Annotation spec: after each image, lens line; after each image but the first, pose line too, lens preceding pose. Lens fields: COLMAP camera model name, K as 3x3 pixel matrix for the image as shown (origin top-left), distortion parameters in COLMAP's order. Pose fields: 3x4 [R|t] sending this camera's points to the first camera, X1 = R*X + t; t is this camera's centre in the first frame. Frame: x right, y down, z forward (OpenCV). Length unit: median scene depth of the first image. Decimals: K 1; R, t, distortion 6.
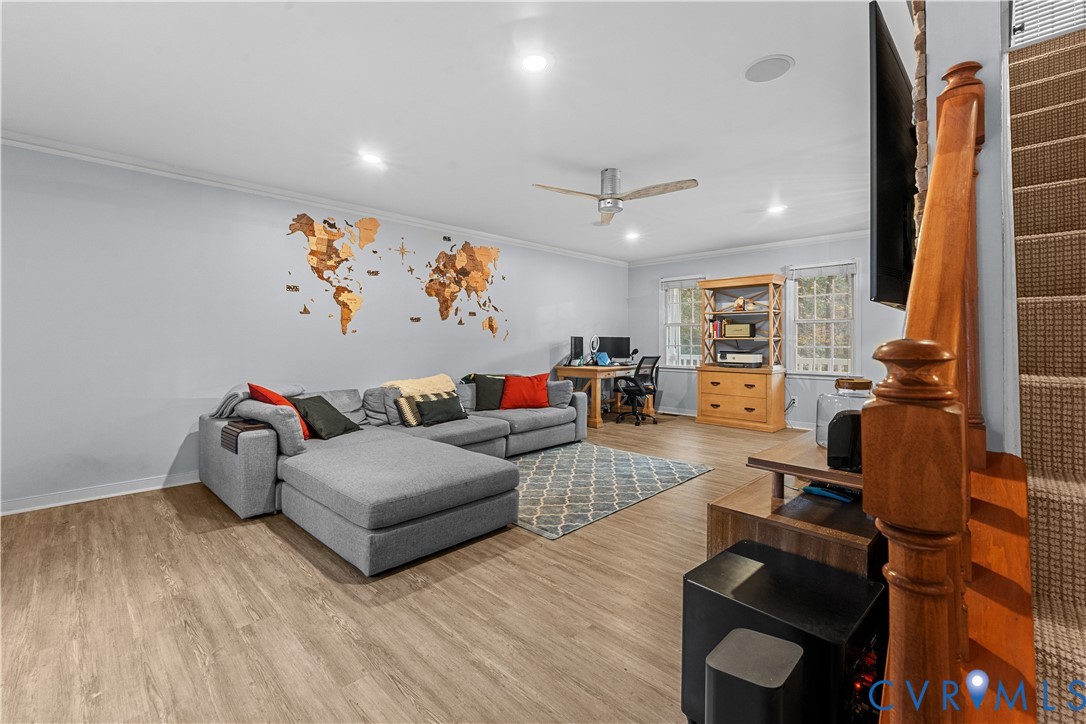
lens RADIAL K [[481.1, 0, 533.3], [0, 481.1, 336.8], [0, 0, 1]] dist [0.000788, -0.000425]
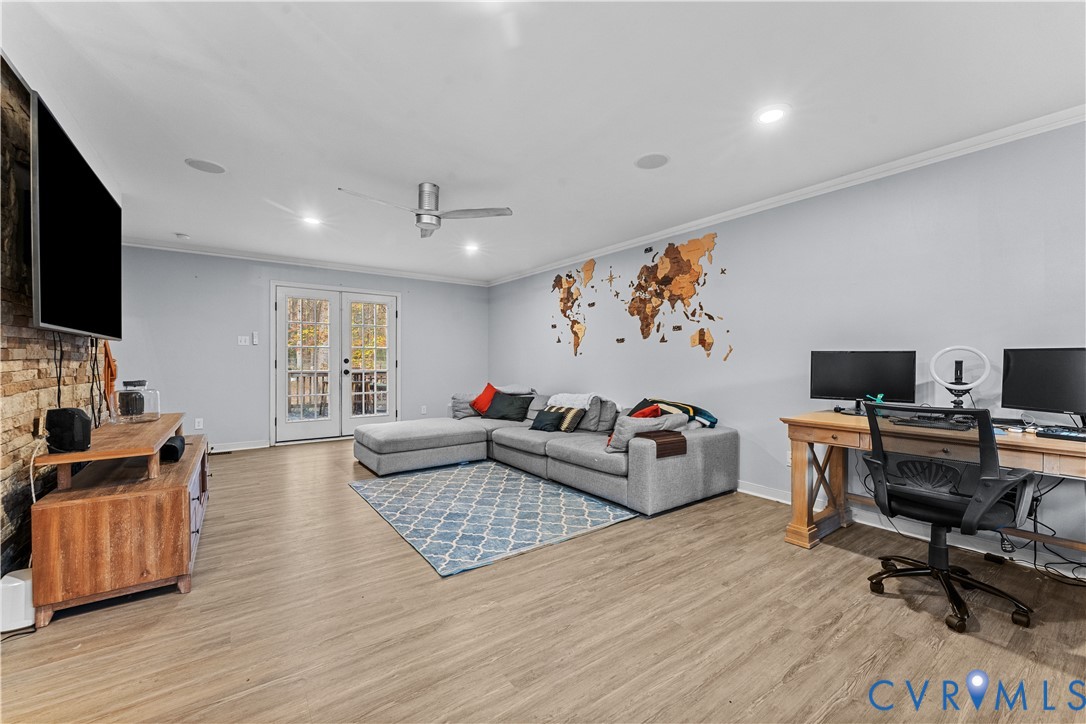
lens RADIAL K [[459.1, 0, 540.6], [0, 459.1, 360.8], [0, 0, 1]] dist [-0.002314, -0.000501]
pose [[-0.189394, -0.004835, -0.981889, 0.717316], [0.006252, 0.999962, -0.006130, 0.012344], [0.981881, -0.007300, -0.189356, 0.954262]]
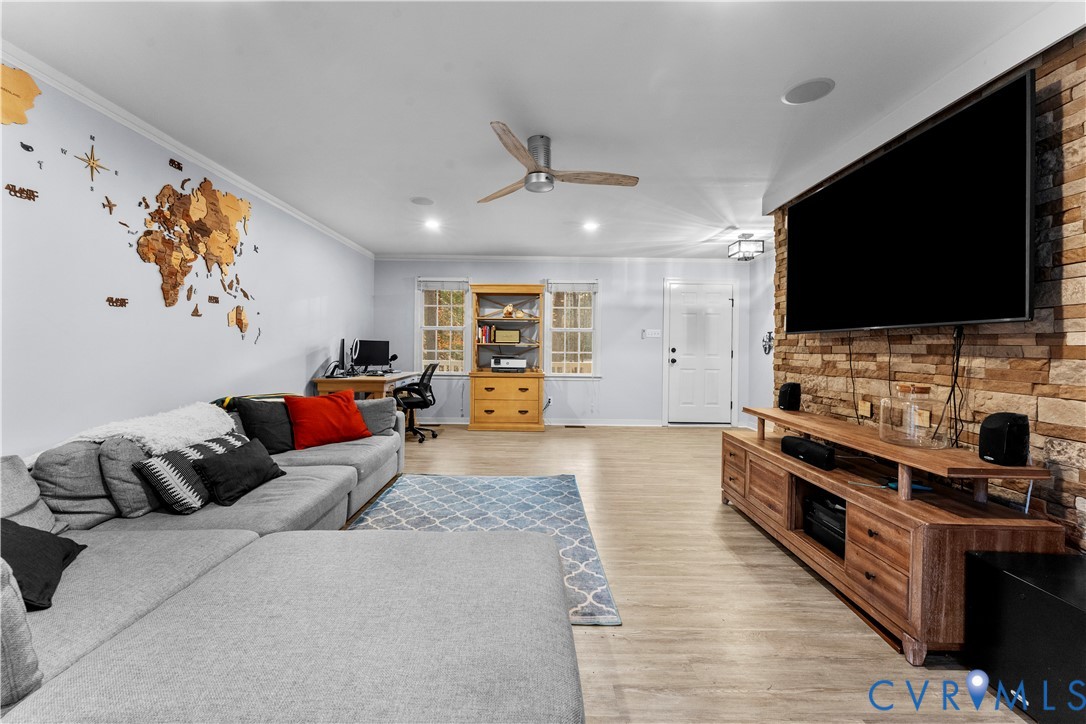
lens RADIAL K [[459.1, 0, 549.9], [0, 459.1, 347.0], [0, 0, 1]] dist [-0.002314, -0.000501]
pose [[0.693575, 0.006954, 0.720350, -0.259518], [-0.017068, 0.999831, 0.006781, 0.001467], [-0.720182, -0.016998, 0.693577, 0.296480]]
